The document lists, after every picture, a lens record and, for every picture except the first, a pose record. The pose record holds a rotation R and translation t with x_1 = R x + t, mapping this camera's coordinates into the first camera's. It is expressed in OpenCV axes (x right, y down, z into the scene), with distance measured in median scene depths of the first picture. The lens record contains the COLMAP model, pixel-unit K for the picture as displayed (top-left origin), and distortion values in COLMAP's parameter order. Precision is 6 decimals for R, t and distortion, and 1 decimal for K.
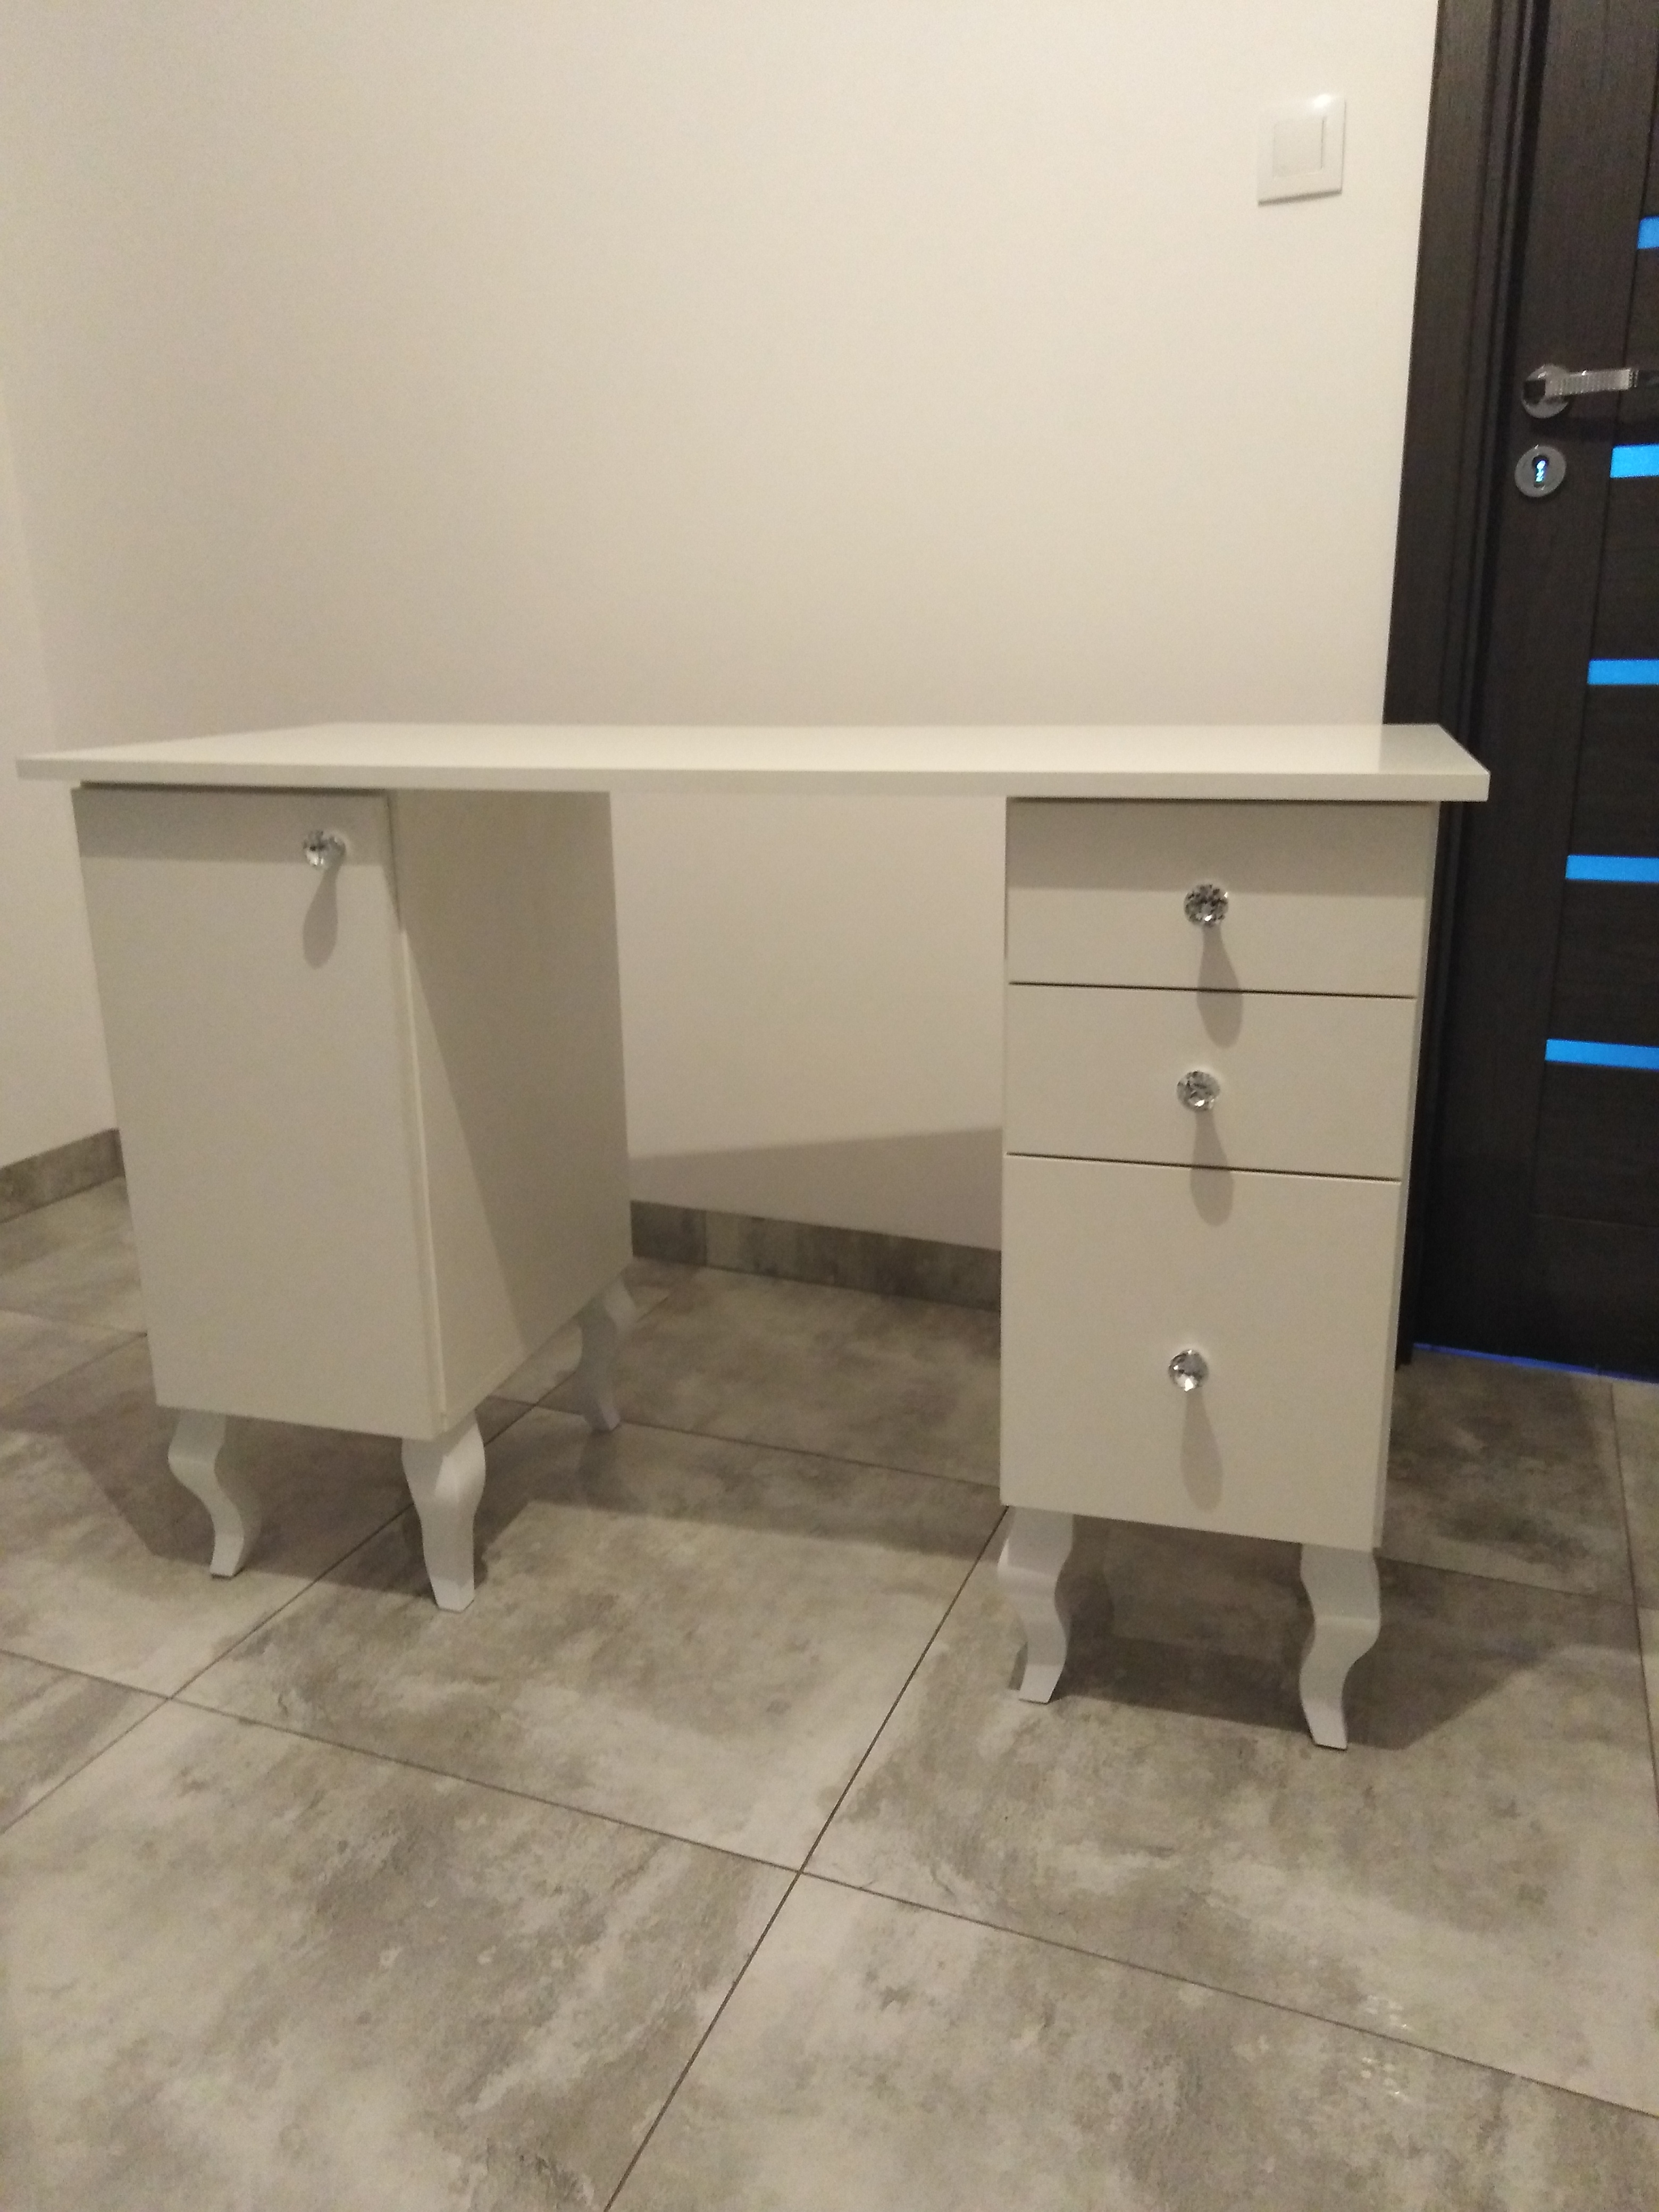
lens RADIAL K [[1650.1, 0, 838.0], [0, 1650.1, 1099.8], [0, 0, 1]] dist [0.019216, -0.002826]
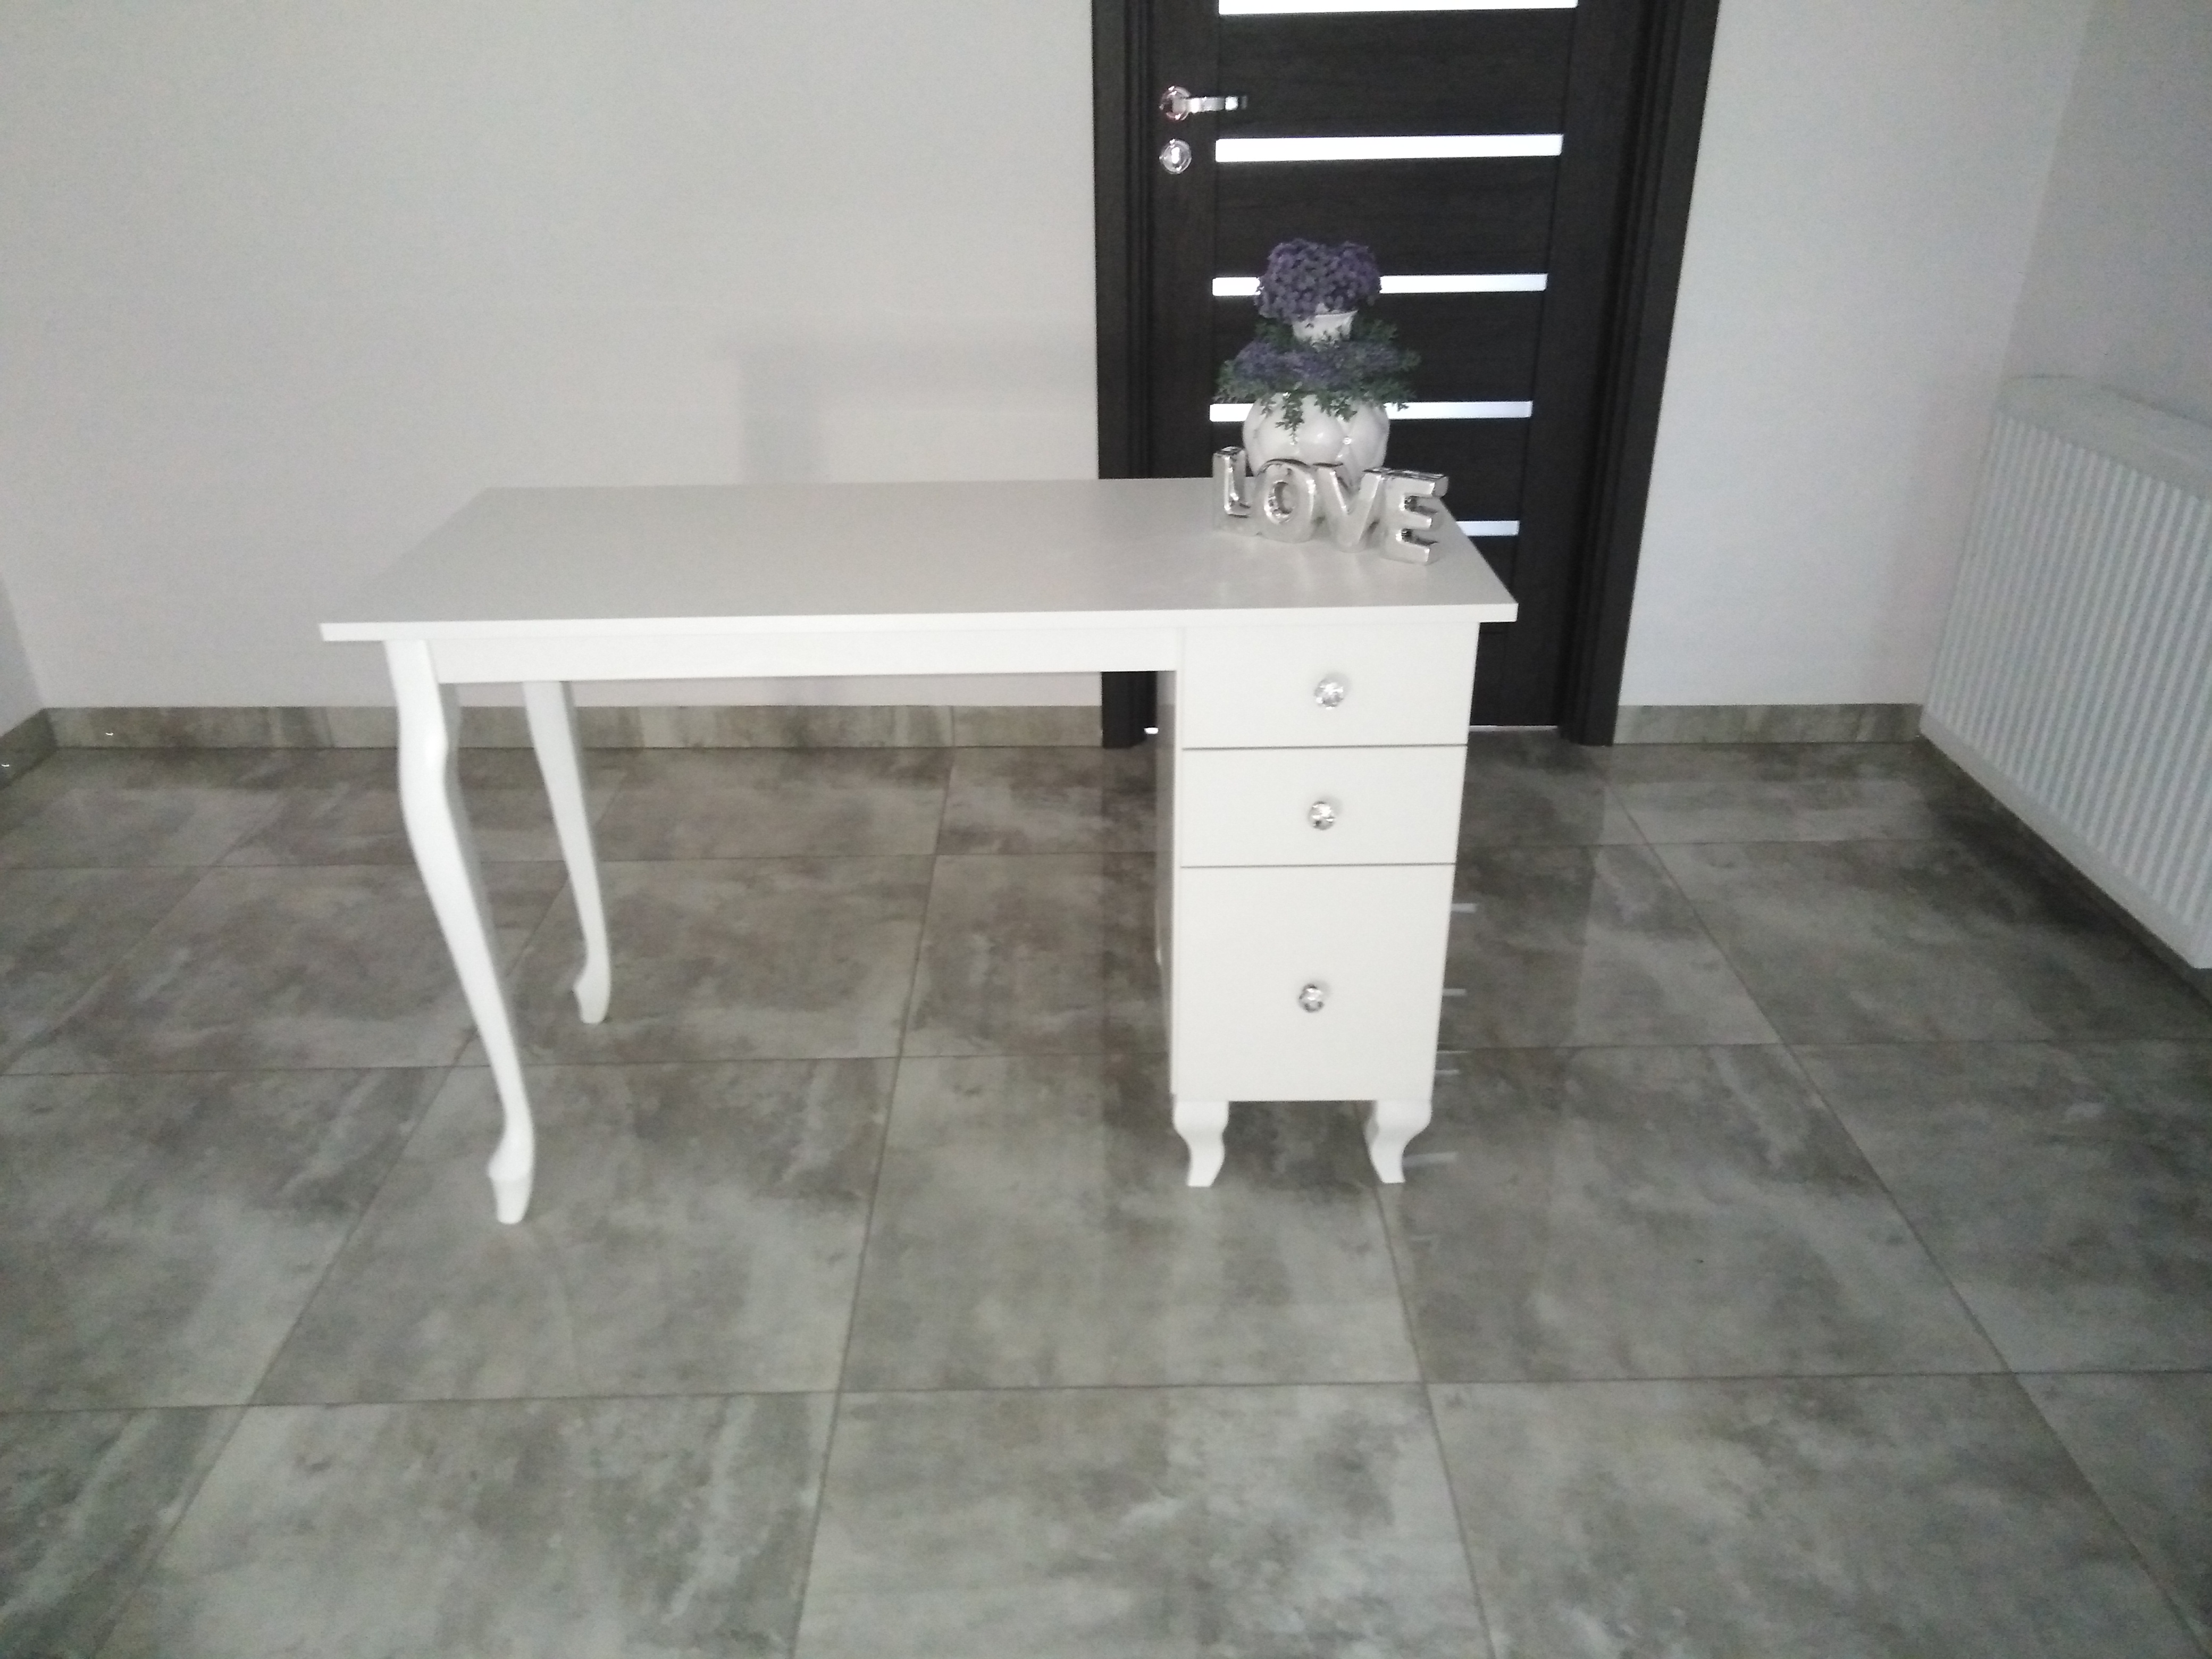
lens RADIAL K [[1650.1, 0, 1102.7], [0, 1650.1, 830.6], [0, 0, 1]] dist [0.019216, -0.002826]
pose [[0.925420, -0.166007, 0.340646, -0.346562], [0.104319, 0.975807, 0.192140, -0.088242], [-0.364301, -0.142275, 0.920349, -0.627530]]
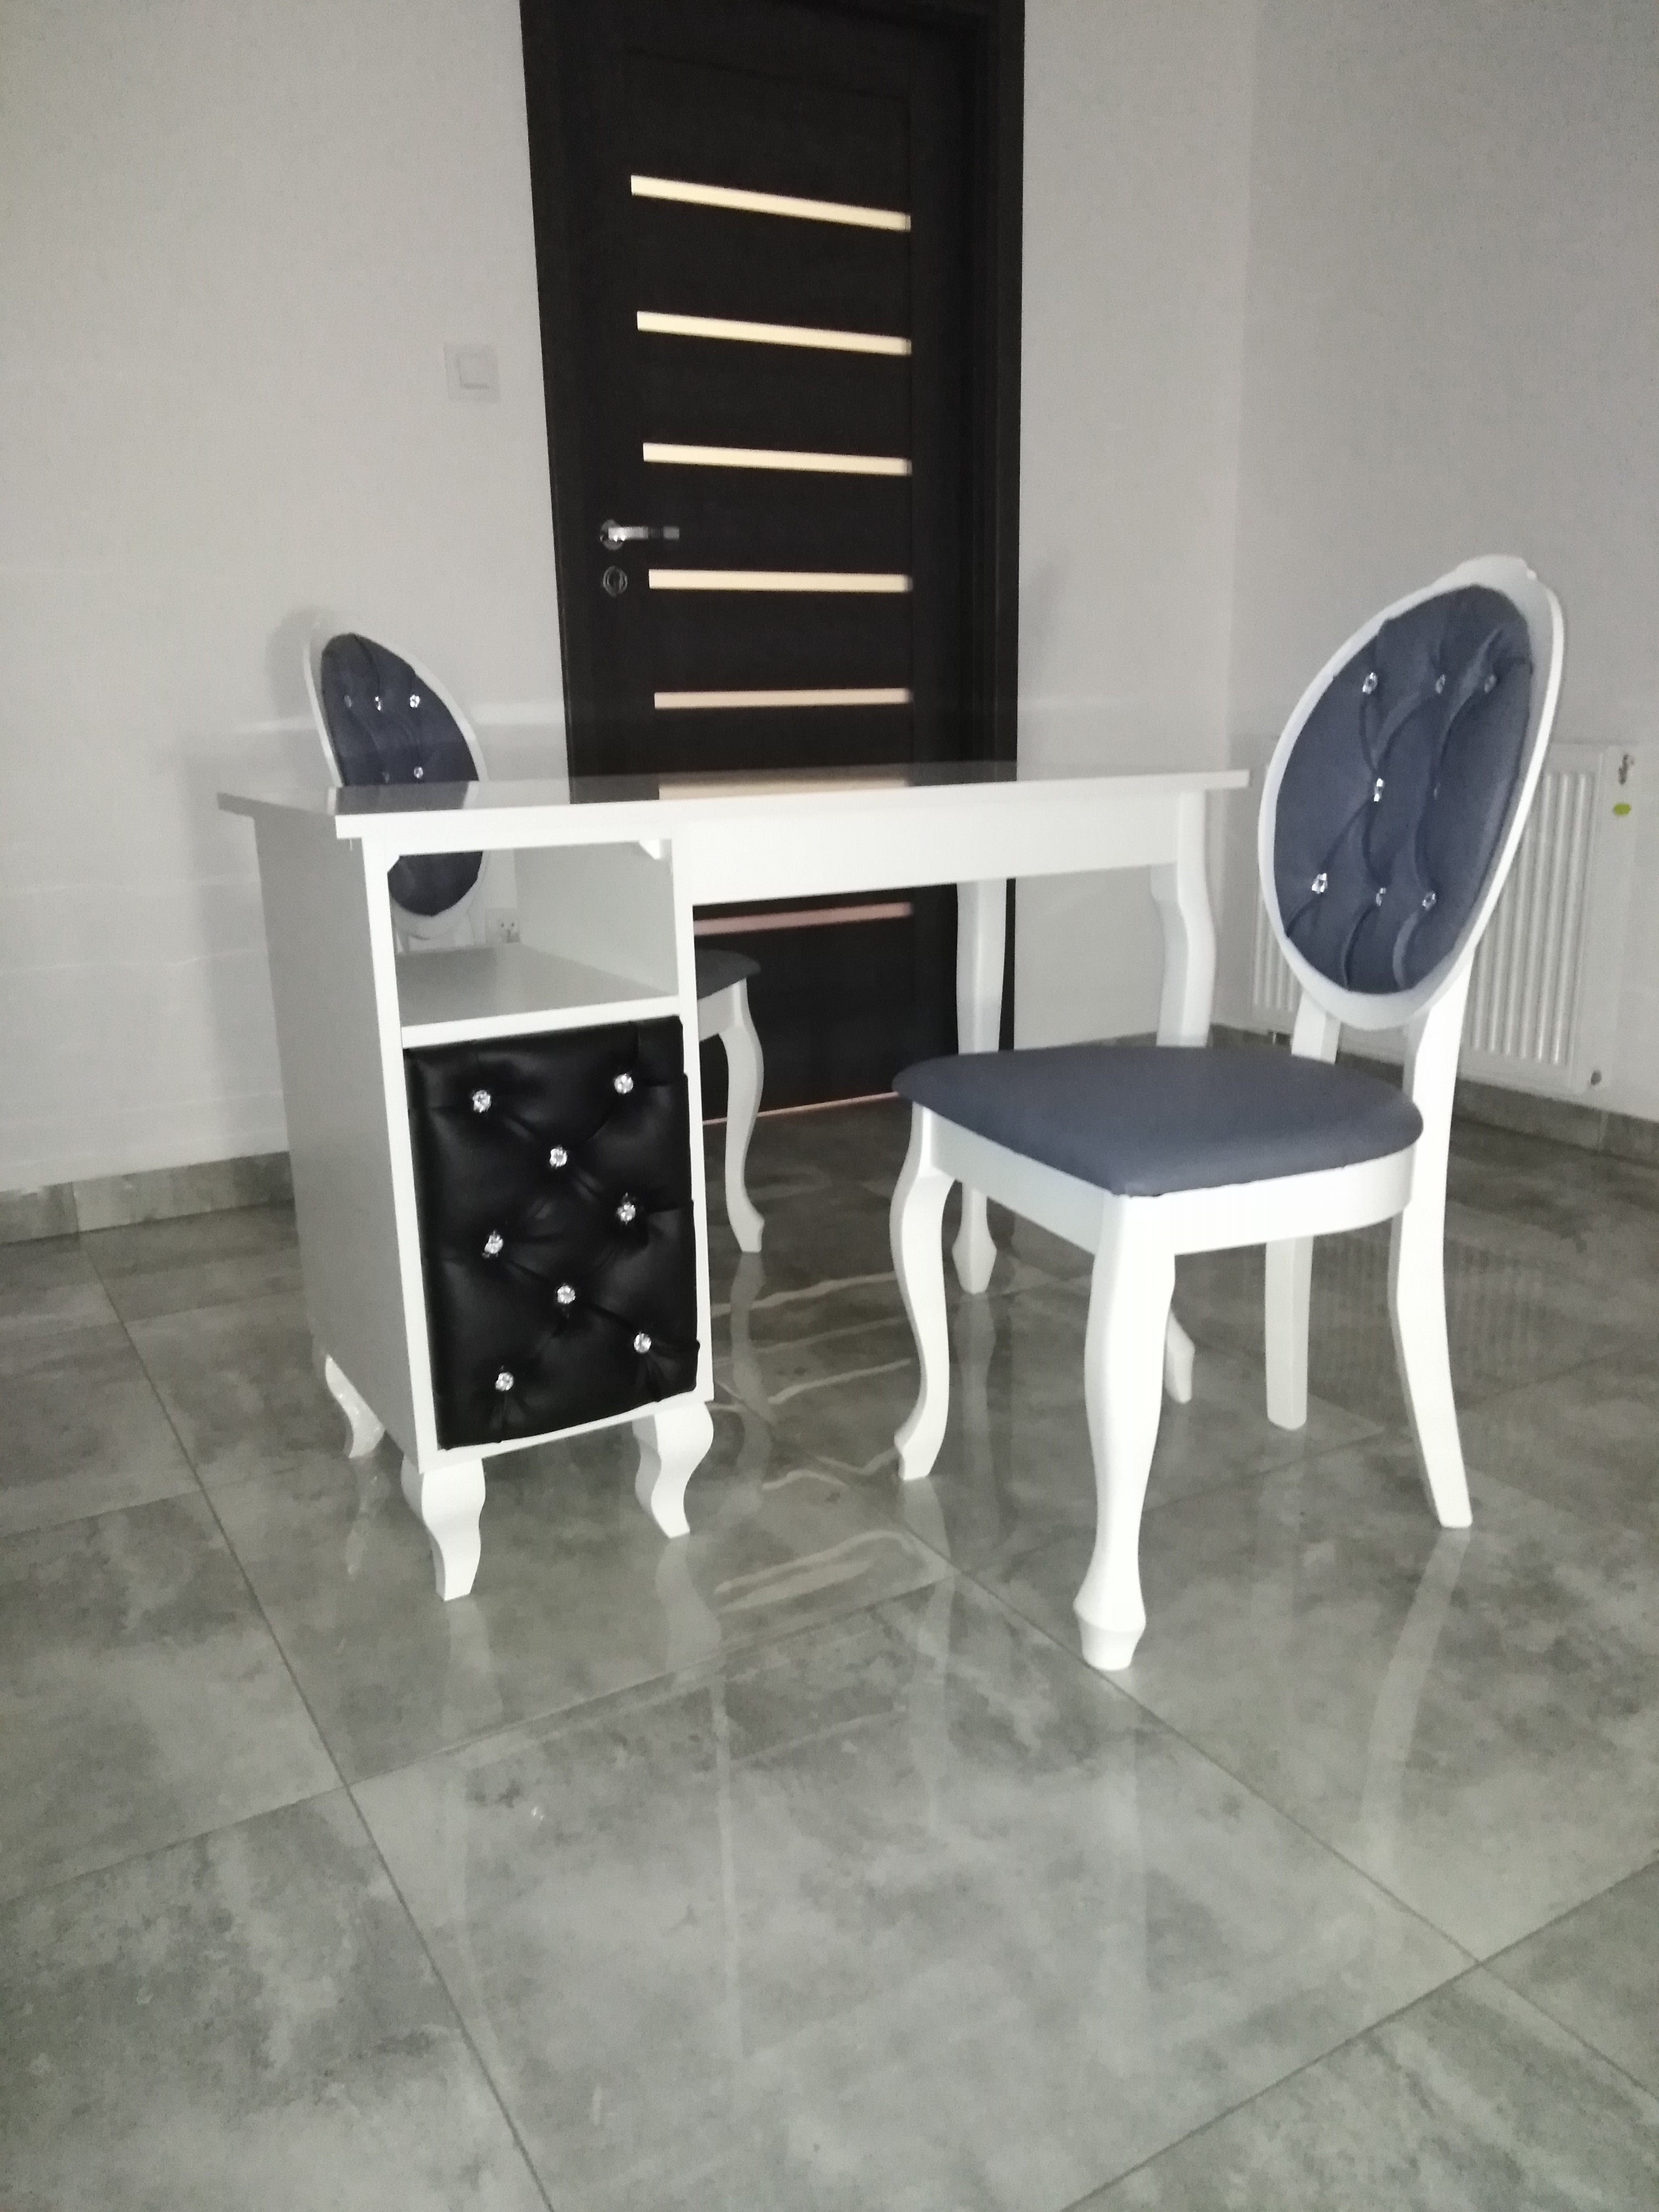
lens RADIAL K [[1650.1, 0, 836.7], [0, 1650.1, 1113.9], [0, 0, 1]] dist [0.019216, -0.002826]
pose [[0.609797, -0.191282, 0.769129, -1.066560], [0.230724, 0.971252, 0.058623, 0.128194], [-0.758231, 0.141708, 0.636400, -0.207979]]
